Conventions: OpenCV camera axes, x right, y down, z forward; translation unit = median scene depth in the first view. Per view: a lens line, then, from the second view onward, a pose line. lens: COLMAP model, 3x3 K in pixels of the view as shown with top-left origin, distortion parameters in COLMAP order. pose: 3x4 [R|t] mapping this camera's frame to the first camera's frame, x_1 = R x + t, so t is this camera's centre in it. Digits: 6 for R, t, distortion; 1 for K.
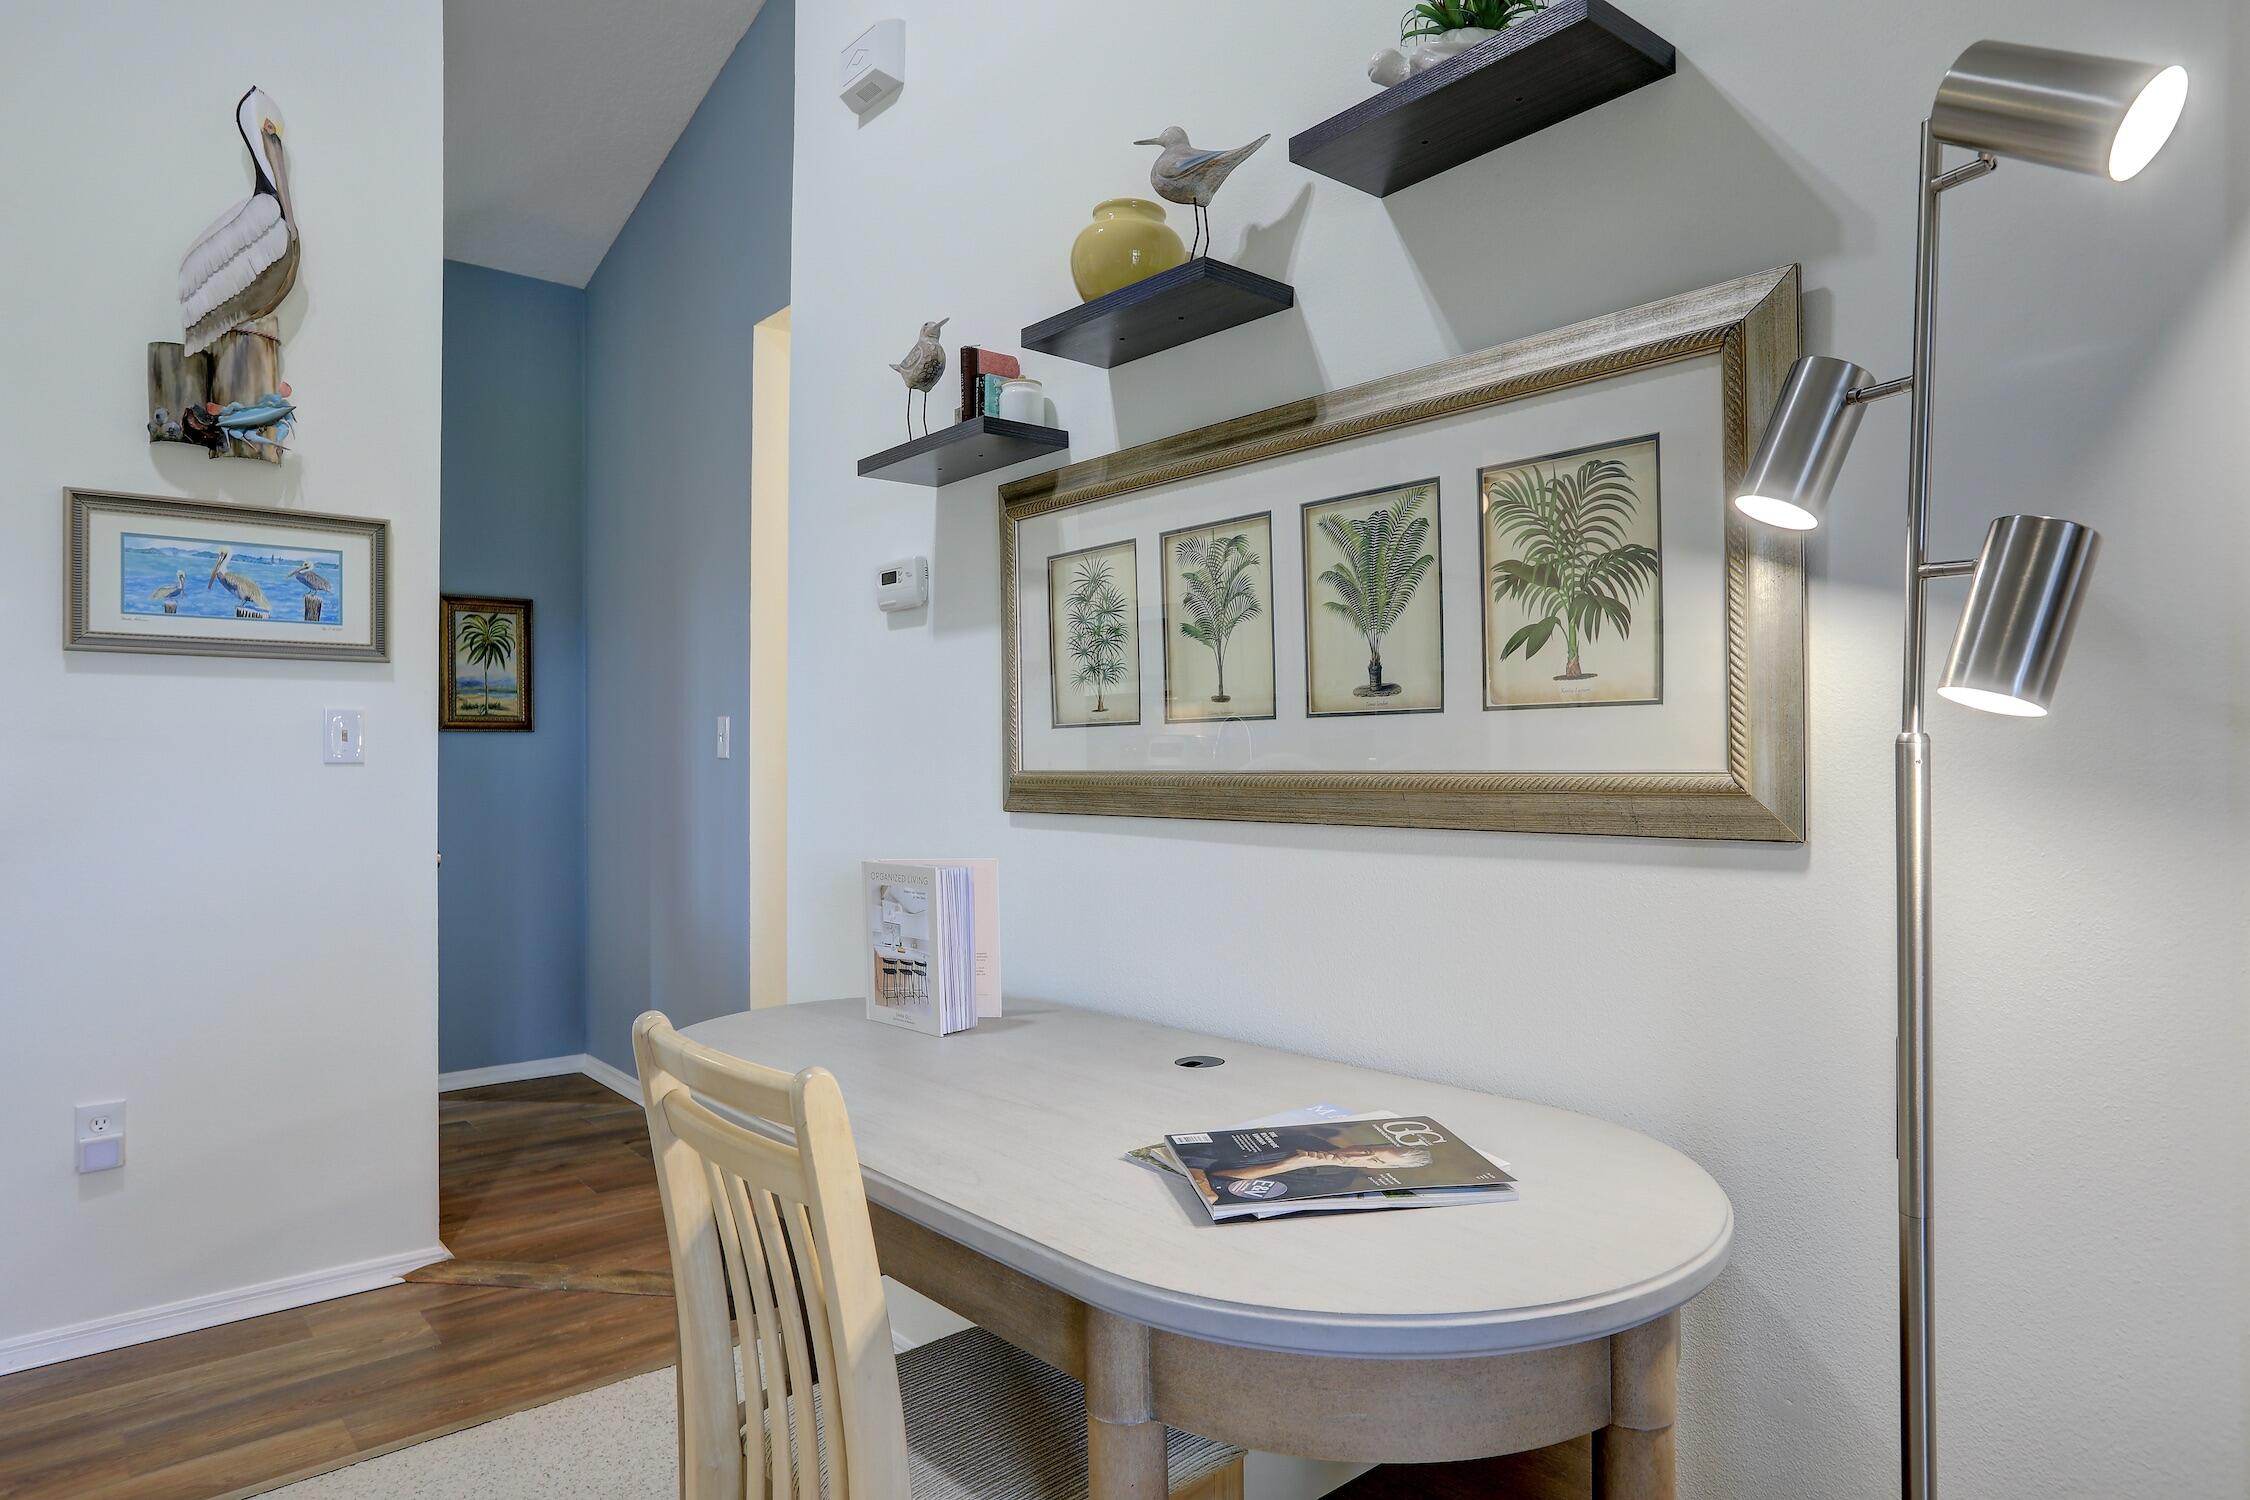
lens RADIAL K [[1347.8, 0, 1125.0], [0, 1347.8, 750.0], [0, 0, 1]] dist [-0.029547, 0.000490]
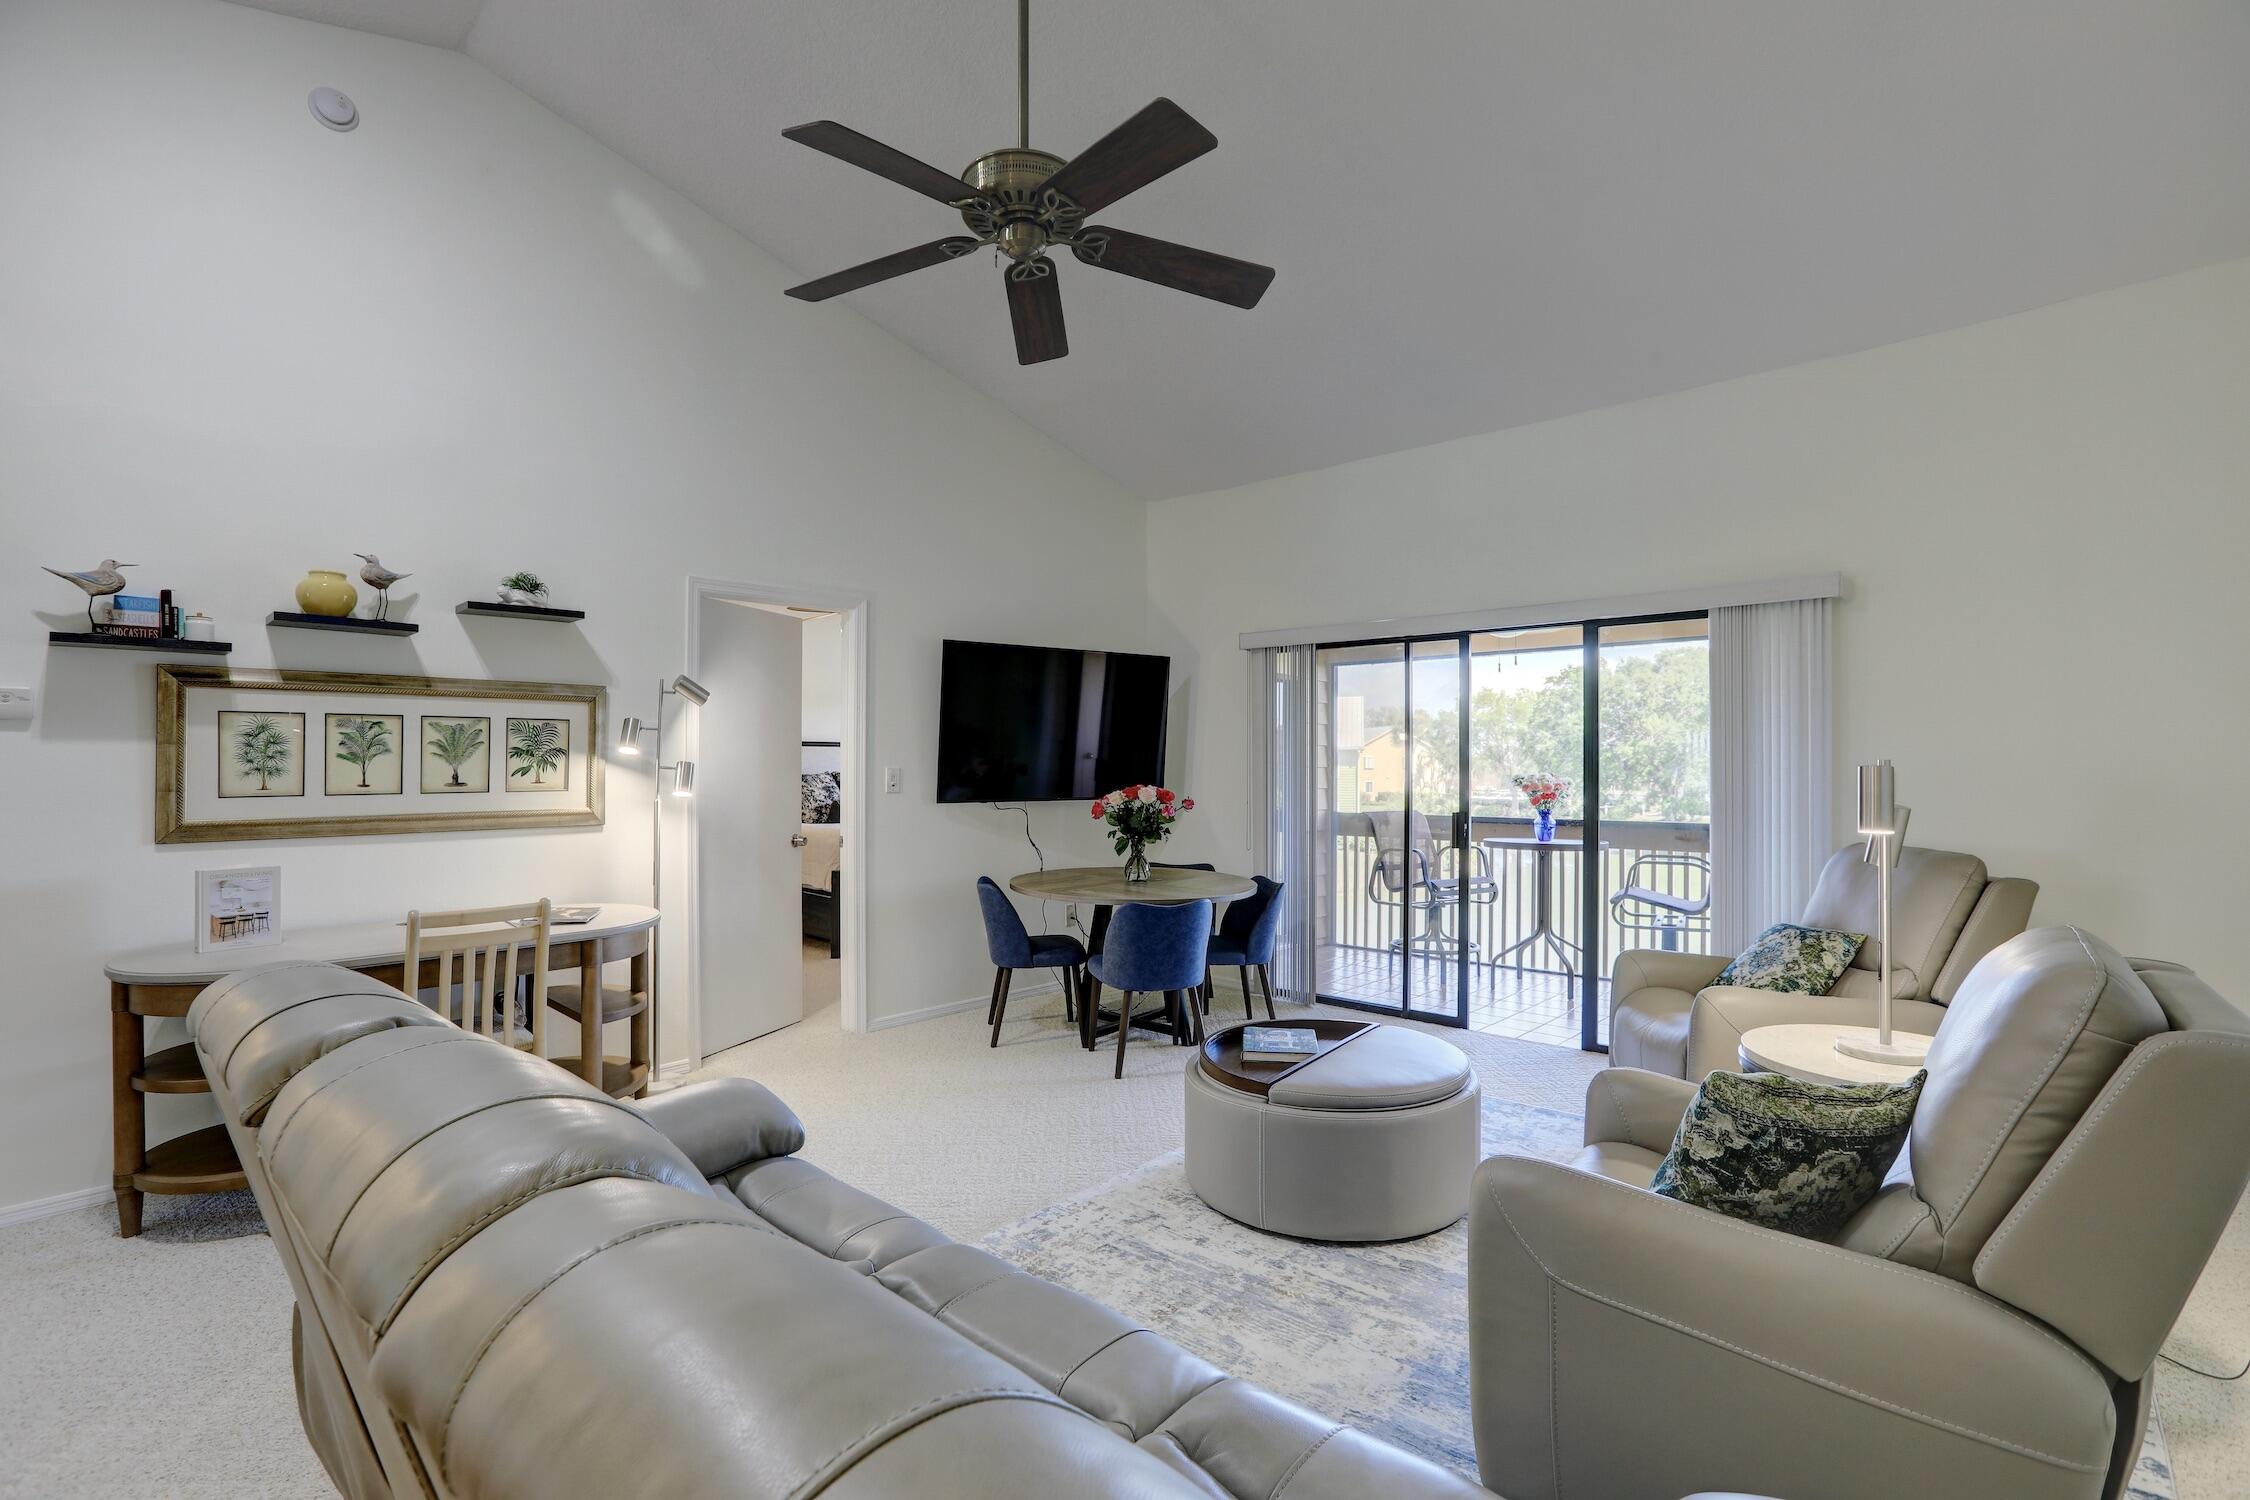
lens RADIAL K [[1028.5, 0, 1117.4], [0, 1028.5, 751.7], [0, 0, 1]] dist [-0.027176, 0.001442]
pose [[-0.119380, 0.016840, 0.992706, -1.728131], [-0.003673, 0.999842, -0.017403, -0.065659], [-0.992842, -0.005724, -0.119299, -0.126430]]
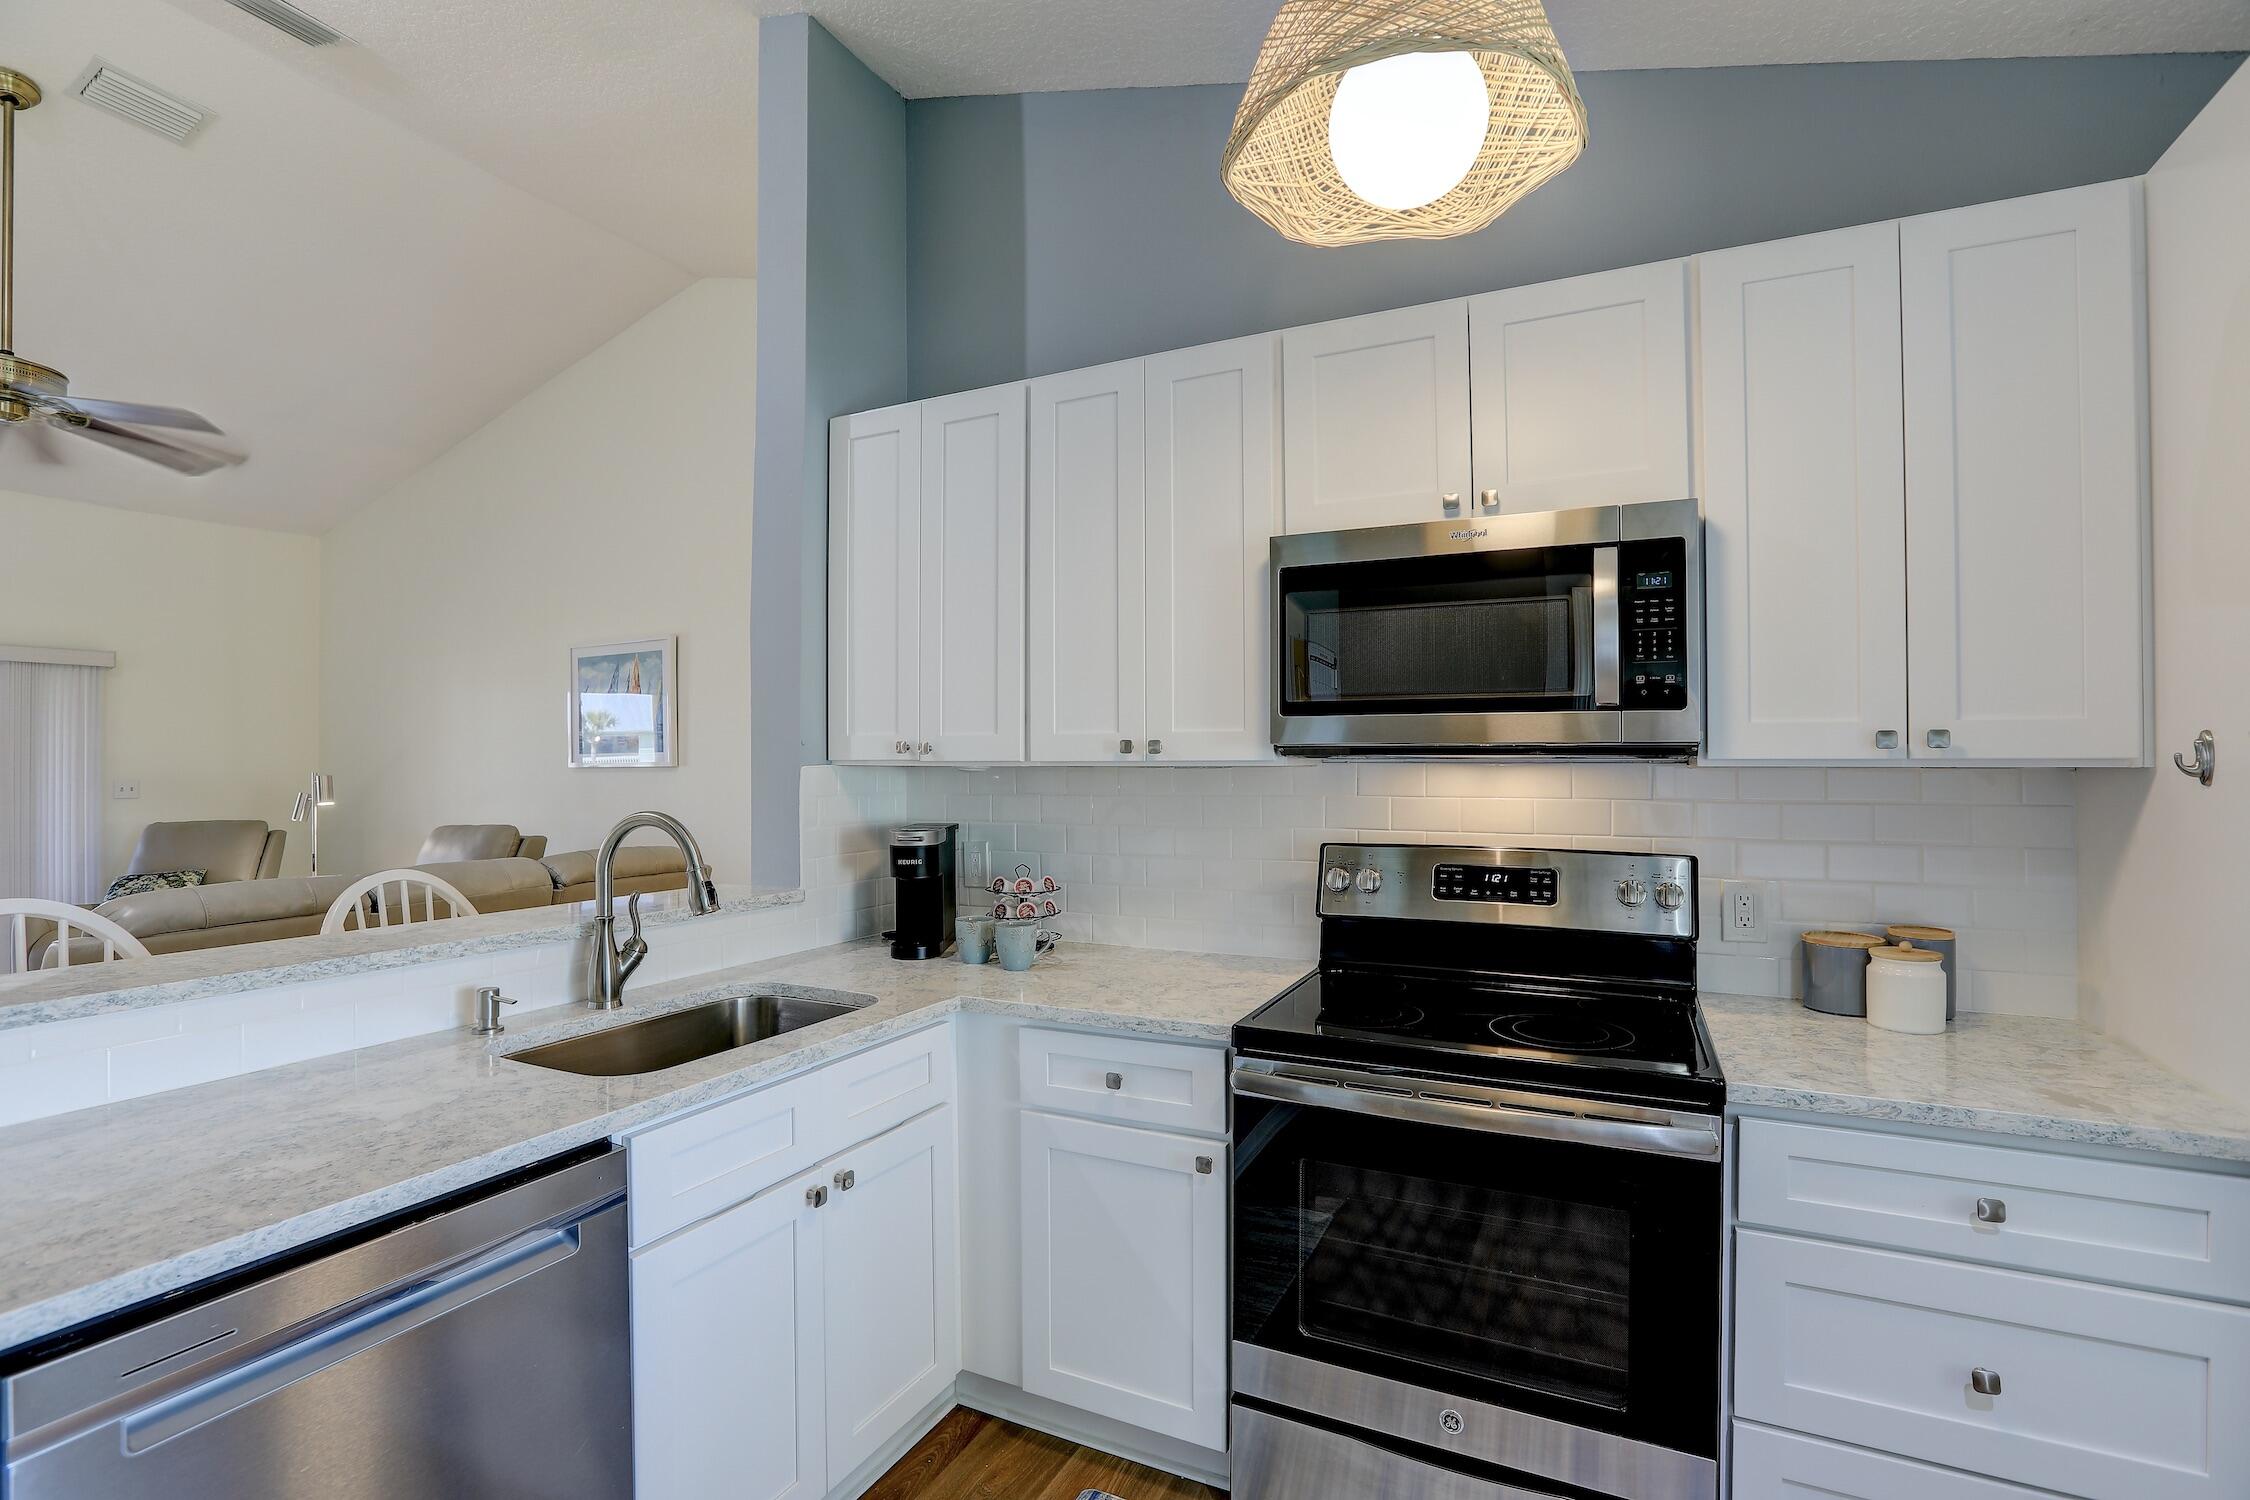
lens RADIAL K [[1028.5, 0, 1117.4], [0, 1028.5, 751.7], [0, 0, 1]] dist [-0.027176, 0.001442]
pose [[-0.918940, 0.004674, -0.394369, -1.561019], [0.010877, 0.999850, -0.013495, -0.075992], [0.394247, -0.016691, -0.918853, 2.051736]]
